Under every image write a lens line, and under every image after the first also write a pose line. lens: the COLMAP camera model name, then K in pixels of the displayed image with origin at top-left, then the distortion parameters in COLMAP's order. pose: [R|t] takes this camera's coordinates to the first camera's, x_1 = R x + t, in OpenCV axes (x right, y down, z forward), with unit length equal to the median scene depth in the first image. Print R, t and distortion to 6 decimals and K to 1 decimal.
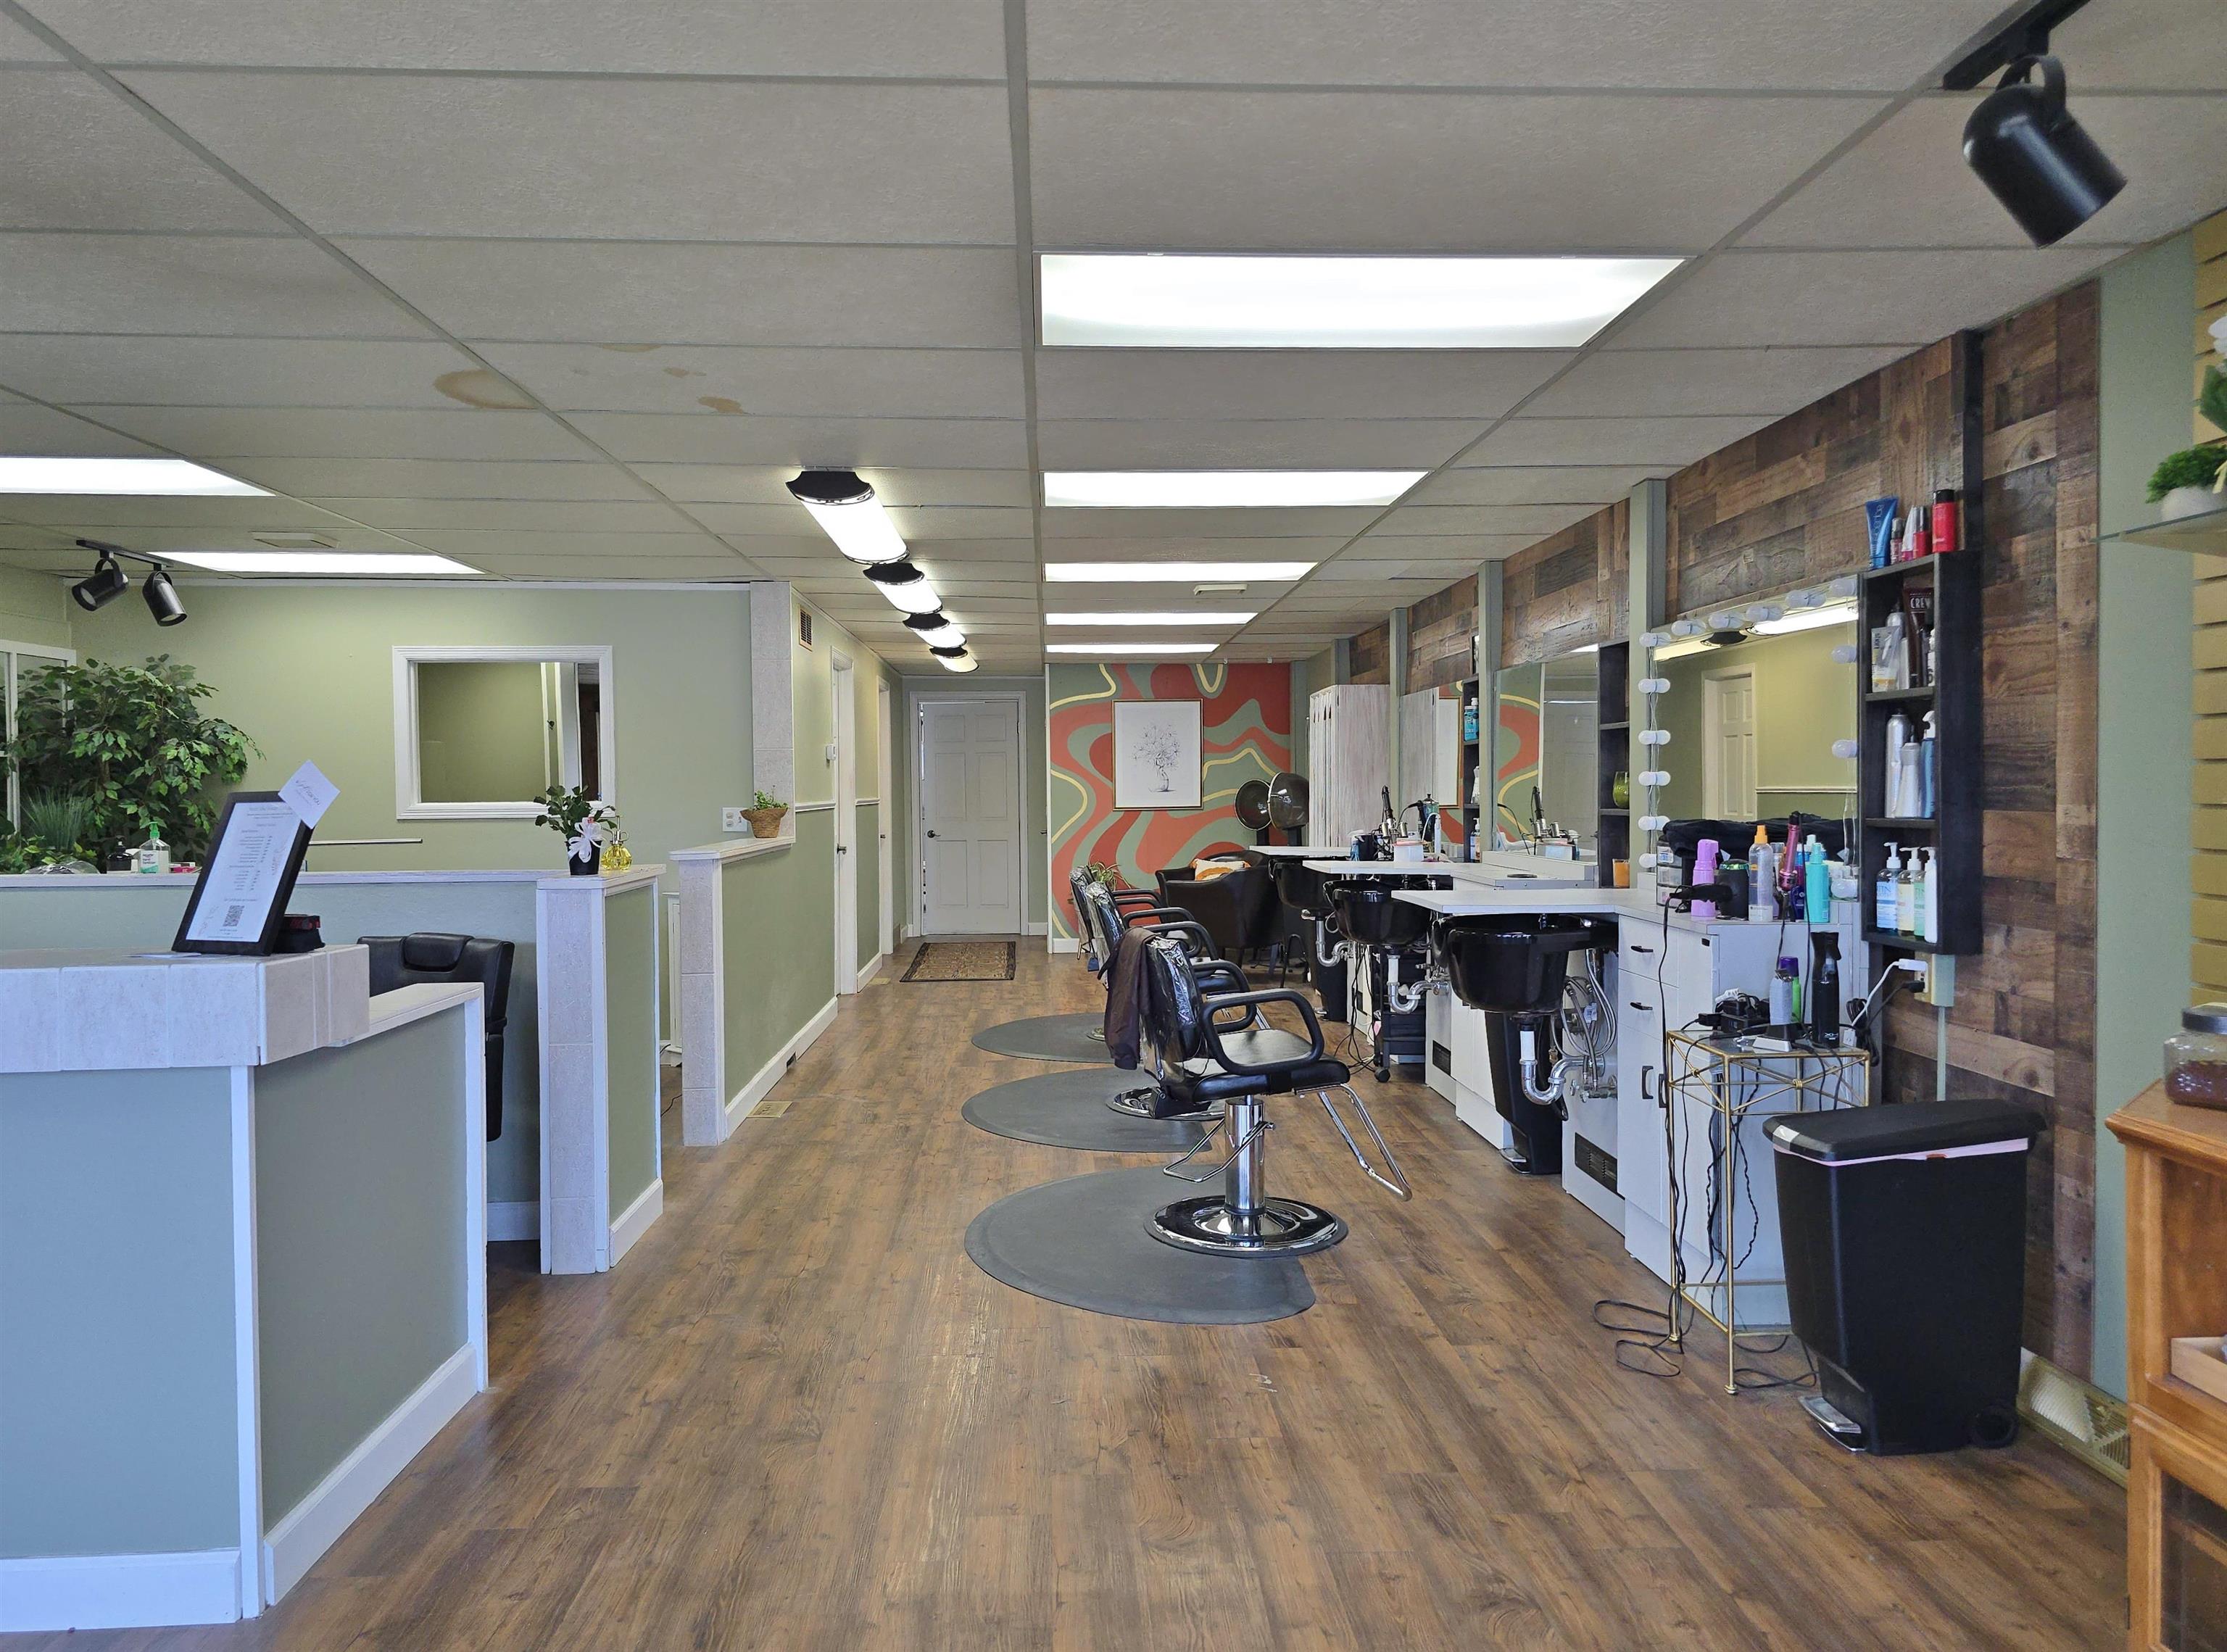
lens RADIAL K [[1493.7, 0, 1114.0], [0, 1493.7, 820.7], [0, 0, 1]] dist [0.029109, -0.011742]
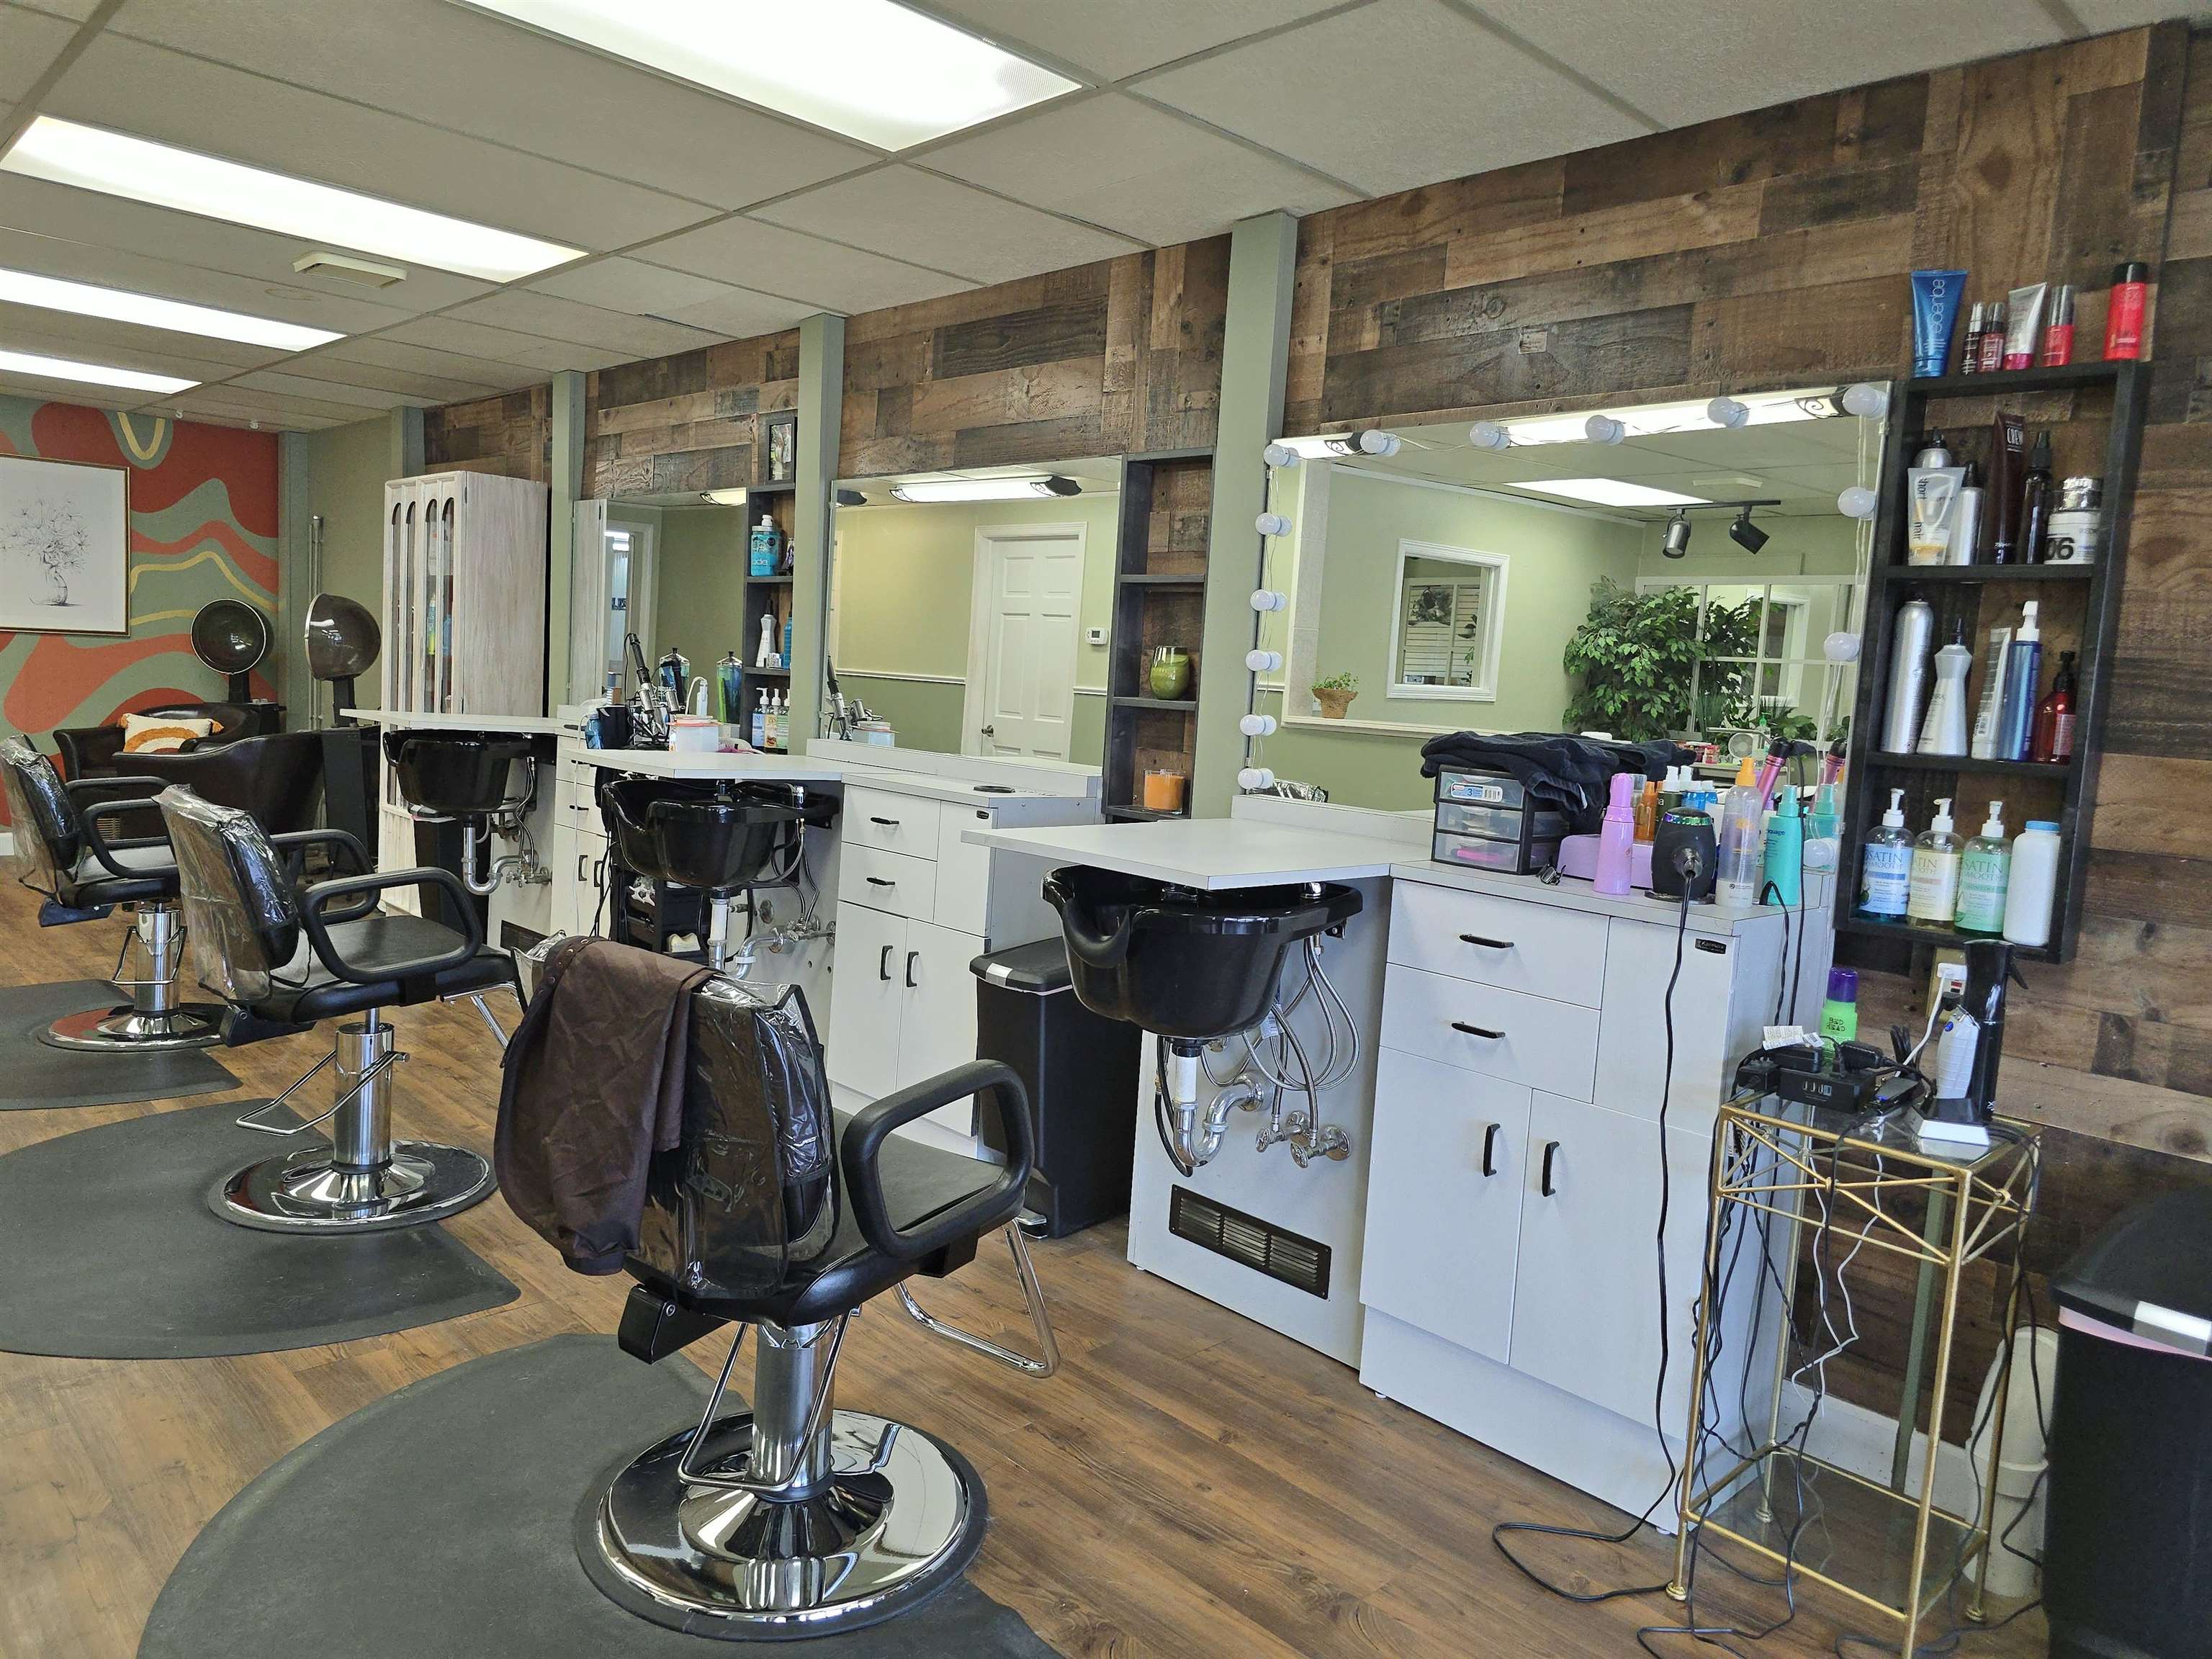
lens RADIAL K [[1483.7, 0, 1098.5], [0, 1483.7, 817.0], [0, 0, 1]] dist [0.029109, -0.011742]
pose [[0.748849, -0.015144, 0.662568, -0.112191], [-0.050074, 0.995588, 0.079351, -0.004742], [-0.660847, -0.092599, 0.744787, 0.396436]]
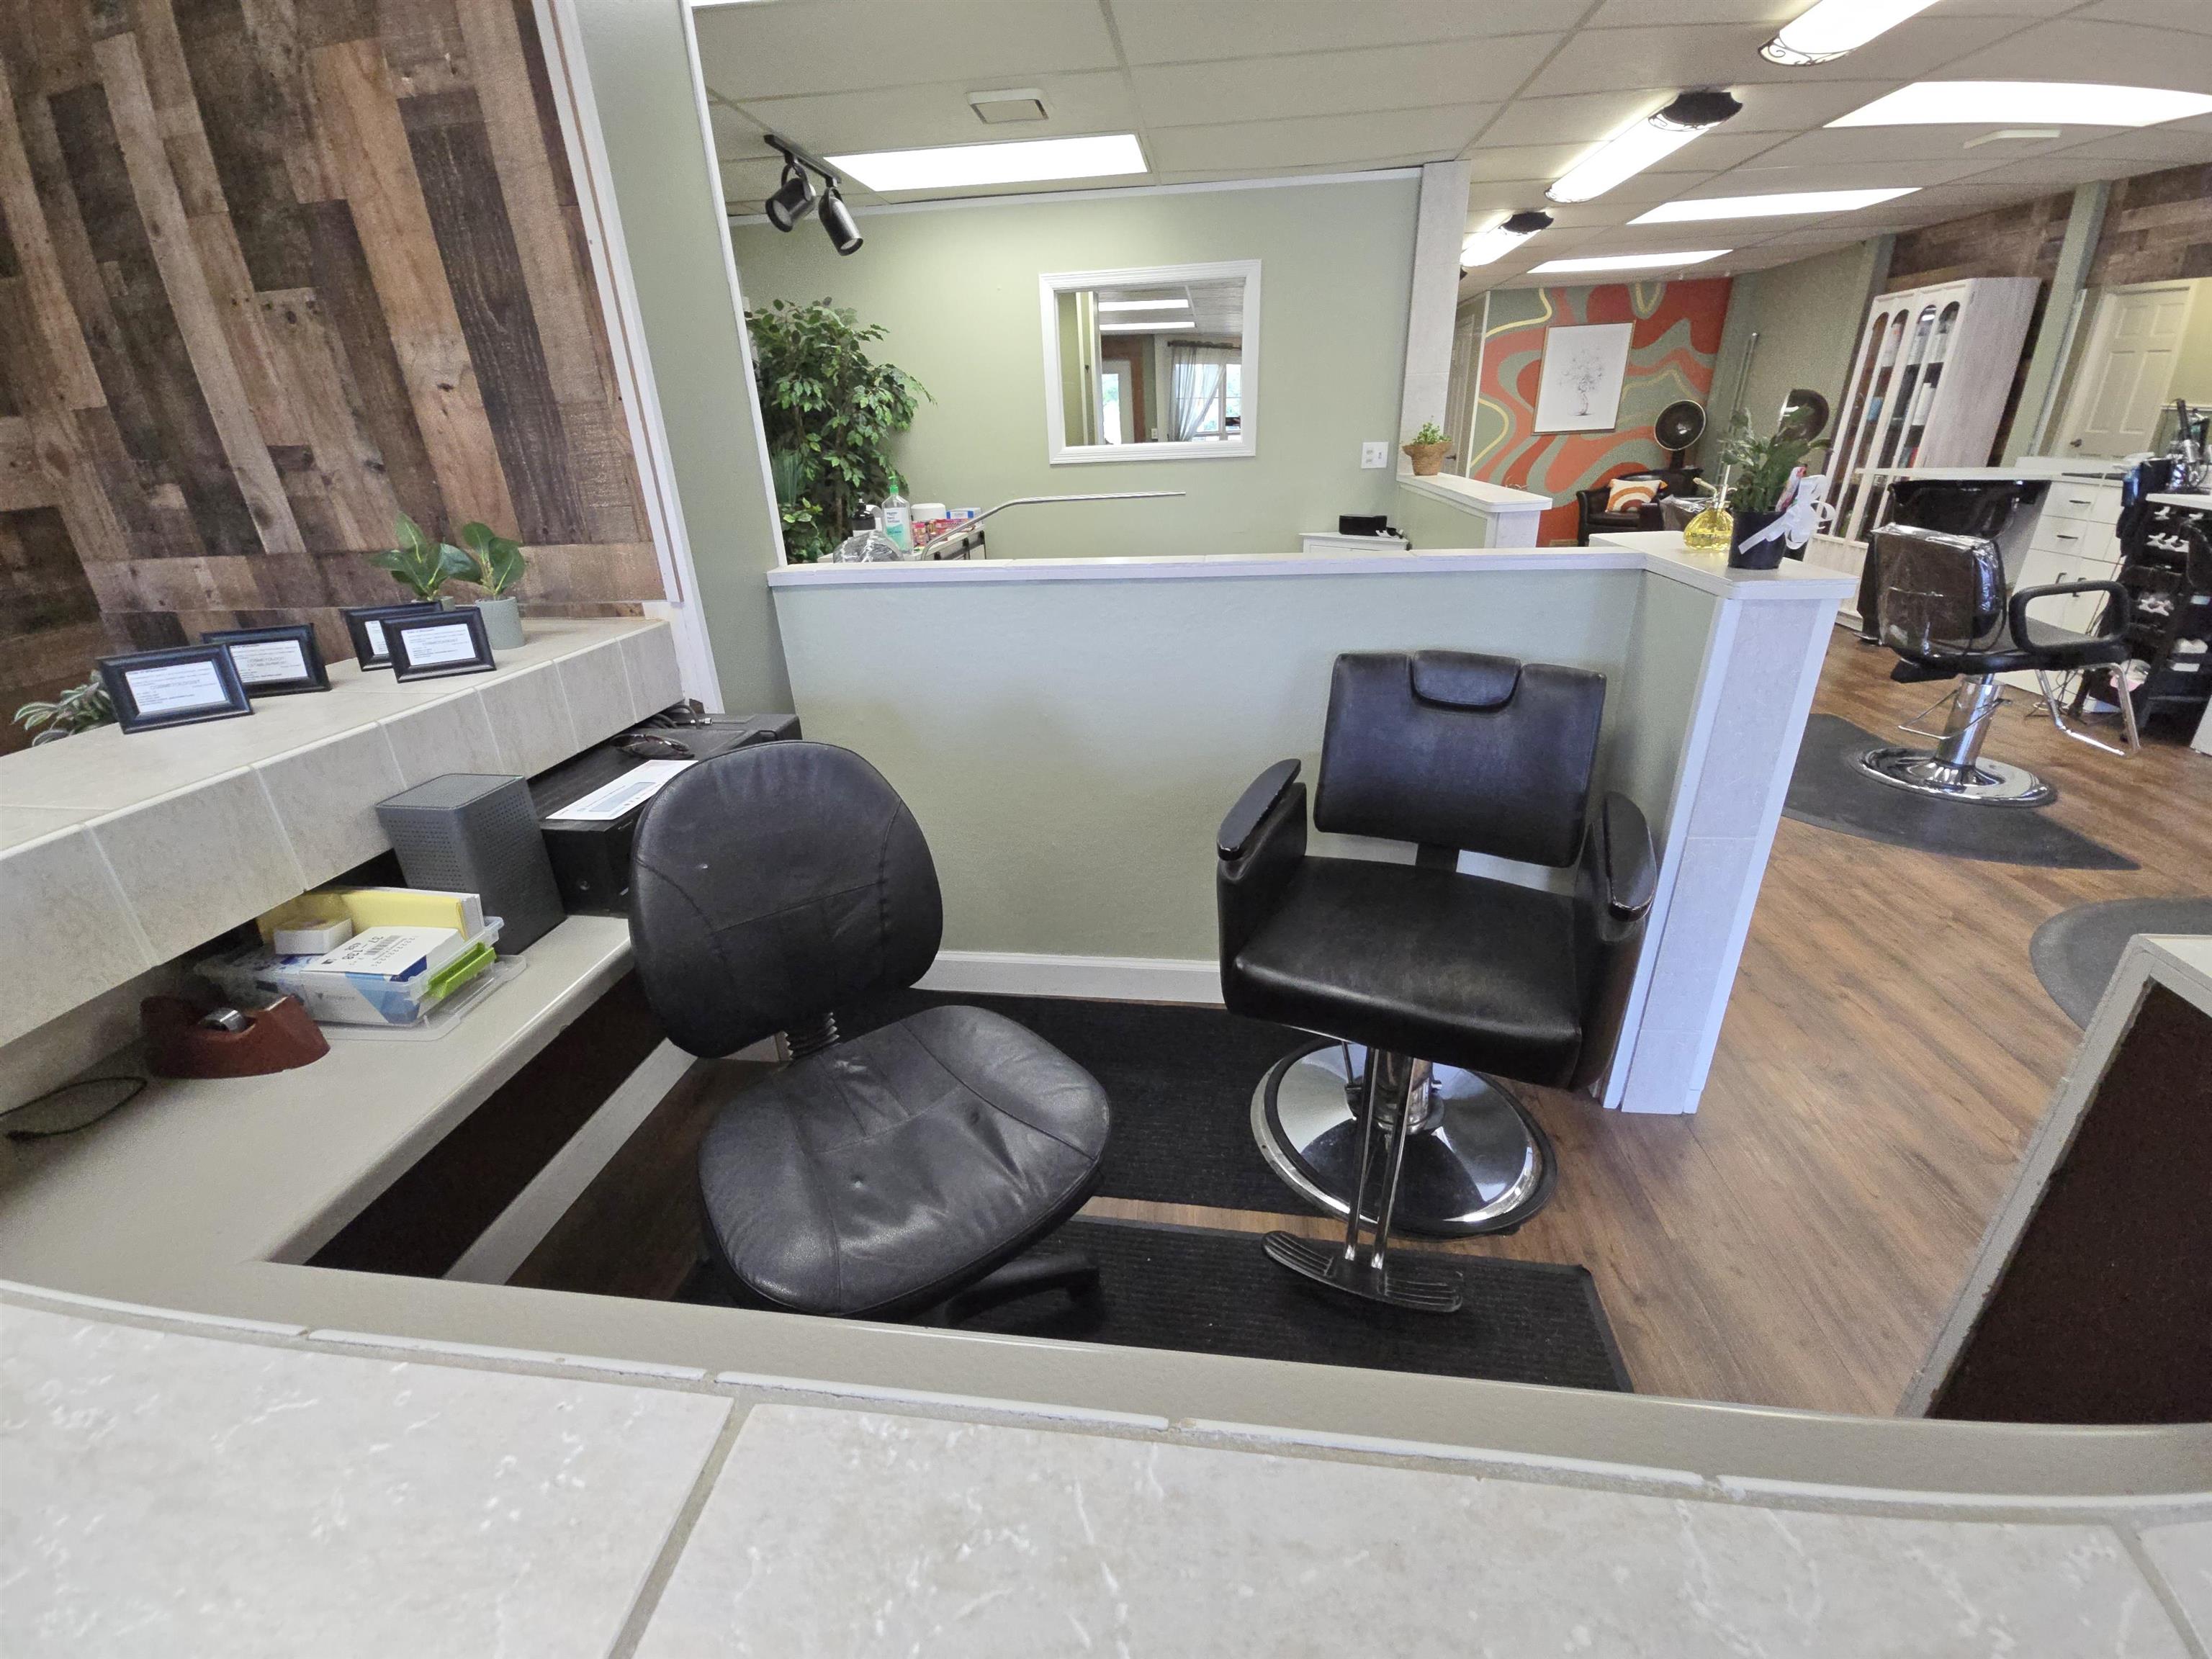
lens RADIAL K [[906.1, 0, 1103.4], [0, 906.1, 818.9], [0, 0, 1]] dist [-0.002332, -0.001545]
pose [[0.984044, 0.041202, -0.173092, -0.353984], [0.027739, 0.925399, 0.377978, -0.010471], [0.175752, -0.376748, 0.909490, 0.373700]]
